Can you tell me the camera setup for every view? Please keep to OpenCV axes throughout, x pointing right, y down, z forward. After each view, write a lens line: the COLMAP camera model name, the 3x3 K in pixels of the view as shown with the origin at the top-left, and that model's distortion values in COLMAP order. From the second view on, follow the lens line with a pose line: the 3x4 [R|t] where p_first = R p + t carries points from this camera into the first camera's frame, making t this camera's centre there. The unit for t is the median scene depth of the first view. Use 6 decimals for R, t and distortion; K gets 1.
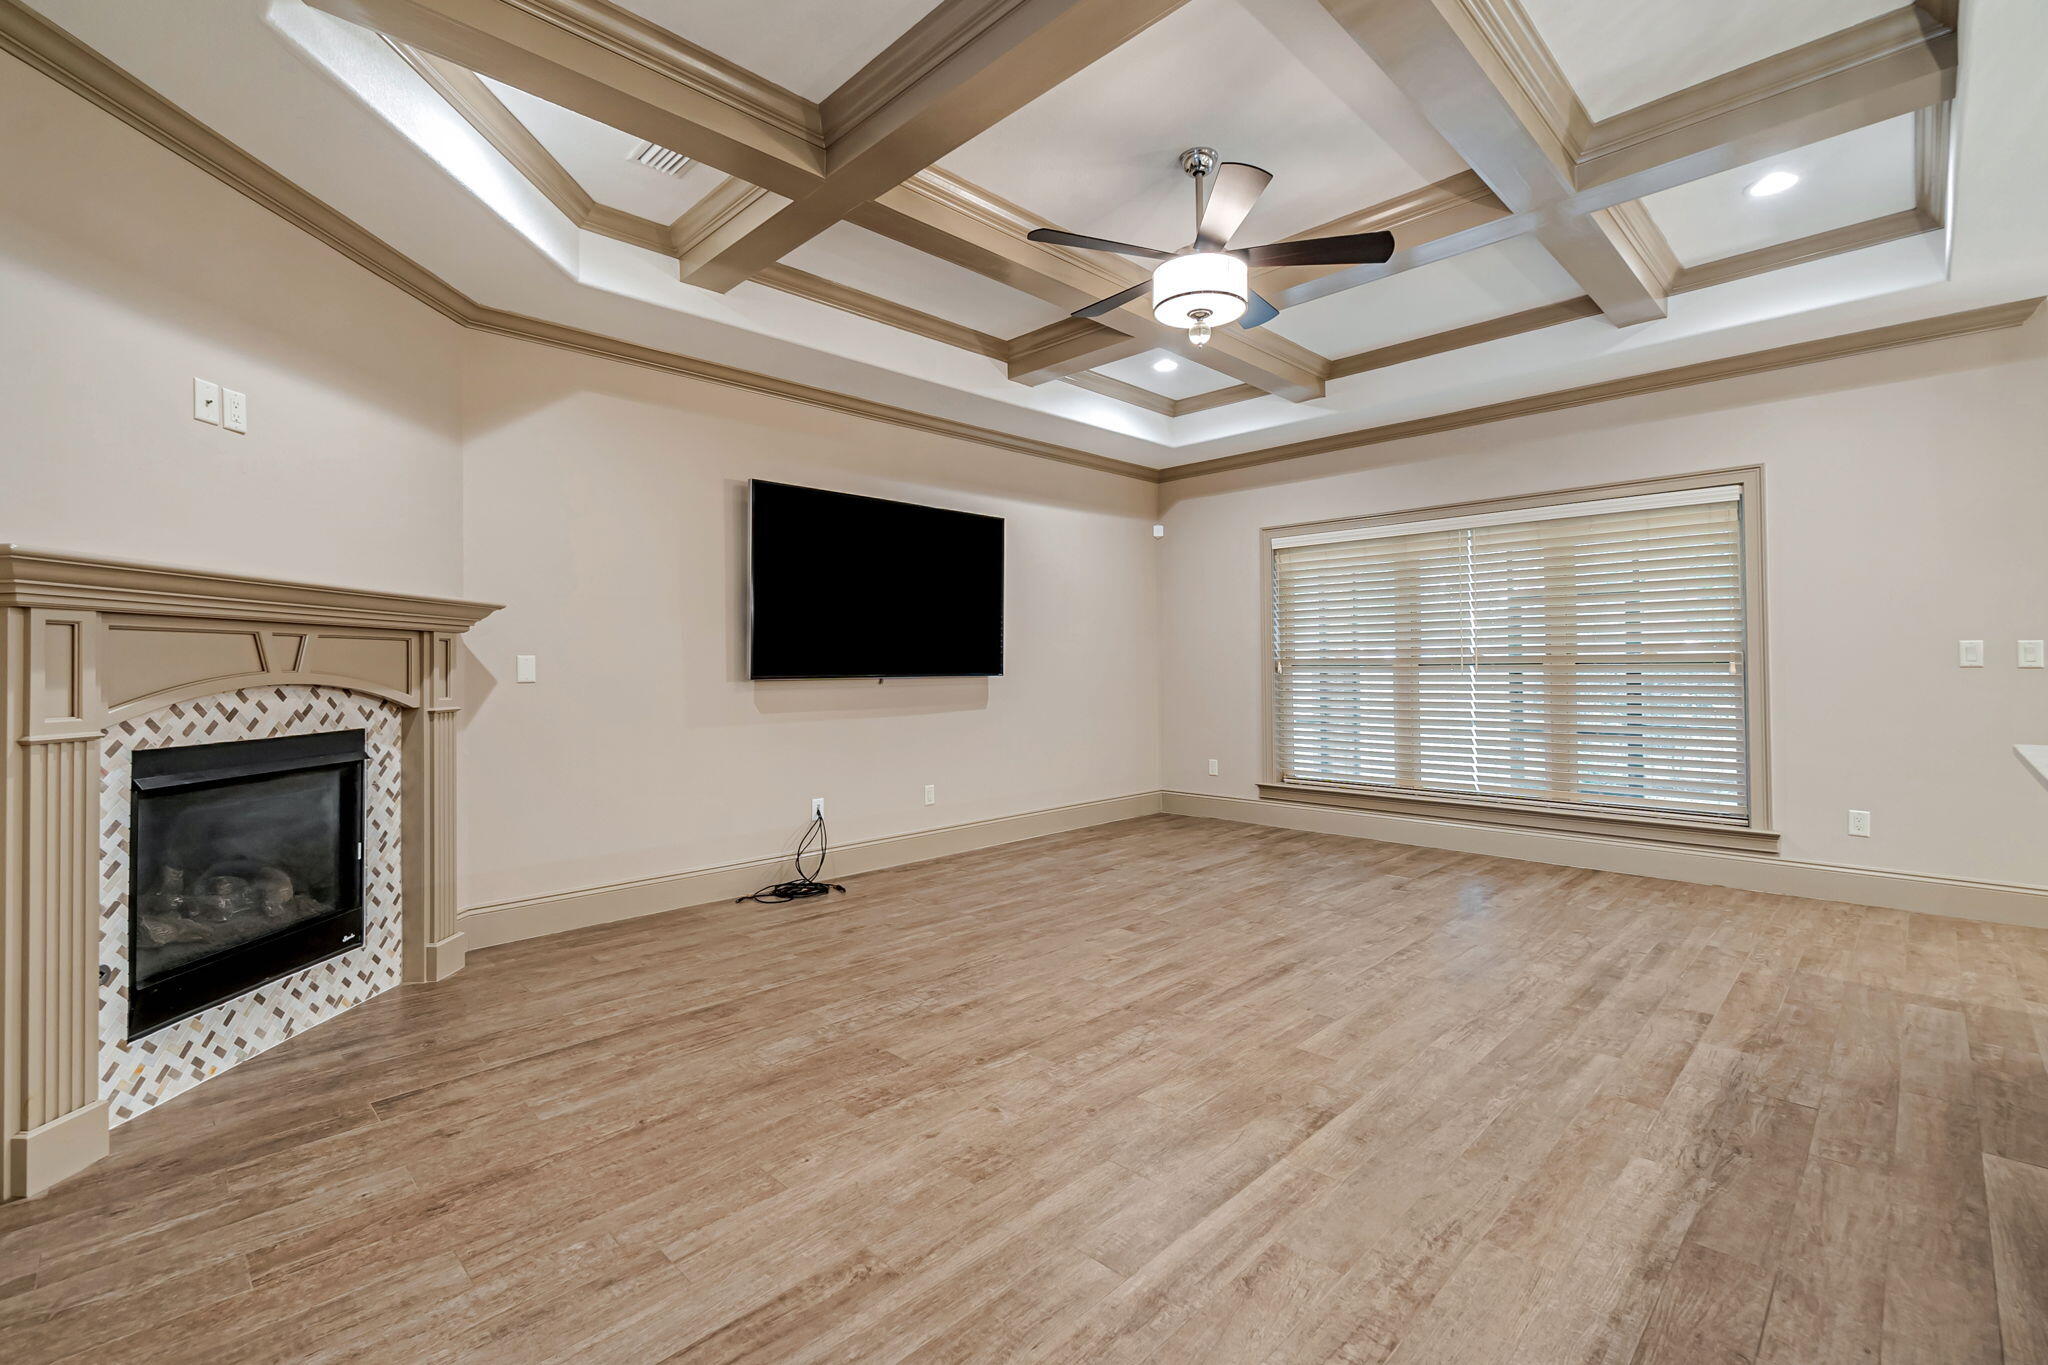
lens RADIAL K [[895.4, 0, 1027.7], [0, 895.4, 665.3], [0, 0, 1]] dist [-0.004418, 0.001387]
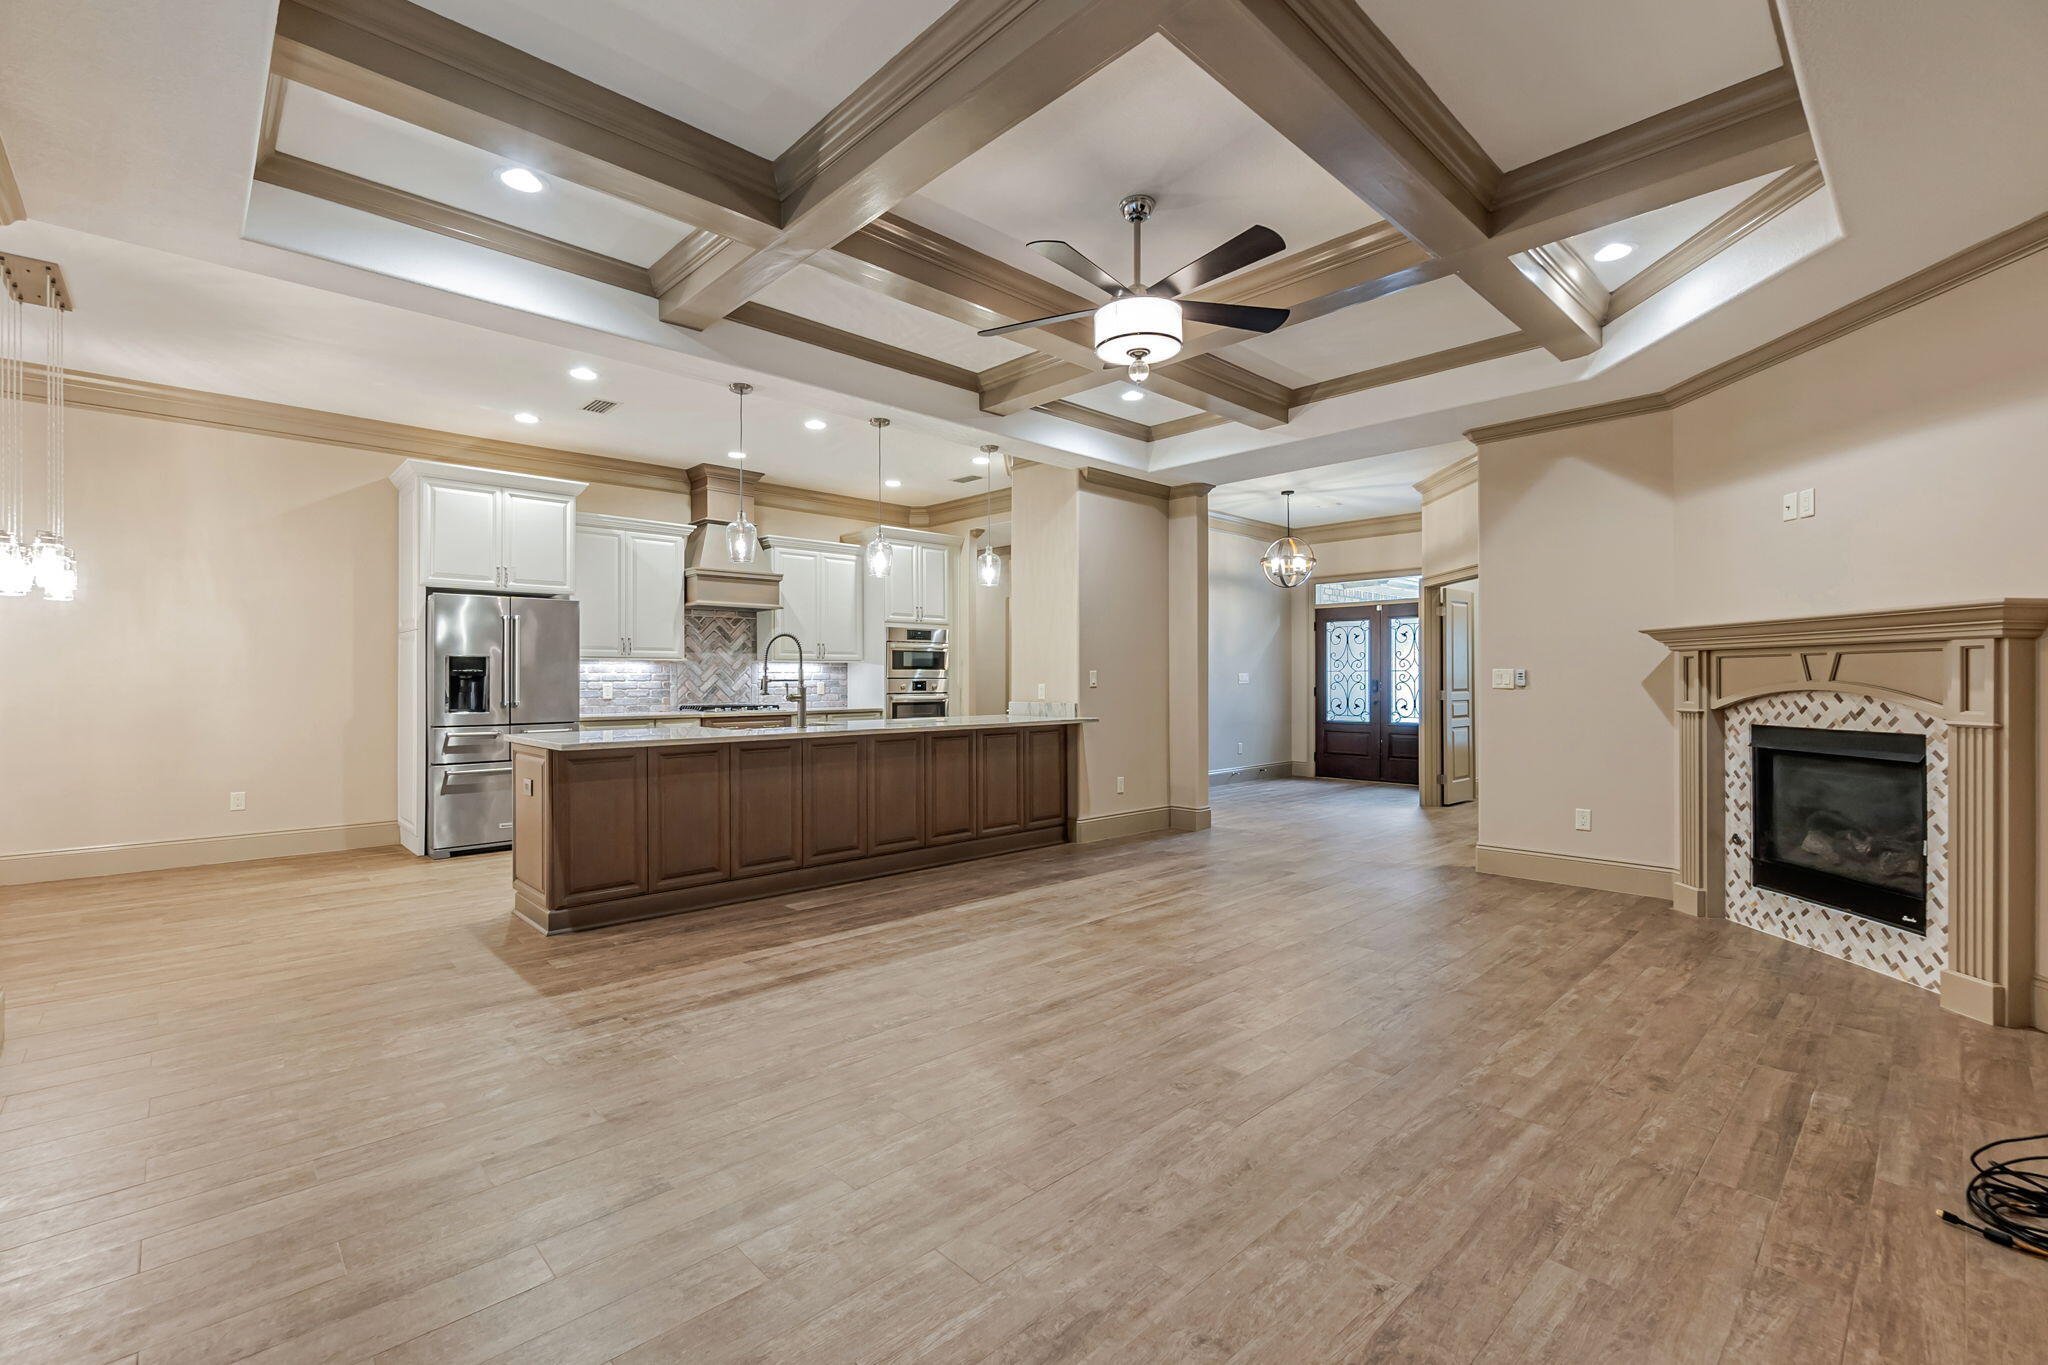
lens RADIAL K [[895.4, 0, 1025.1], [0, 895.4, 684.0], [0, 0, 1]] dist [-0.004418, 0.001387]
pose [[-0.999773, 0.007554, 0.019909, 0.330001], [0.007696, 0.999946, 0.007039, -0.006888], [-0.019855, 0.007191, -0.999777, 2.180711]]
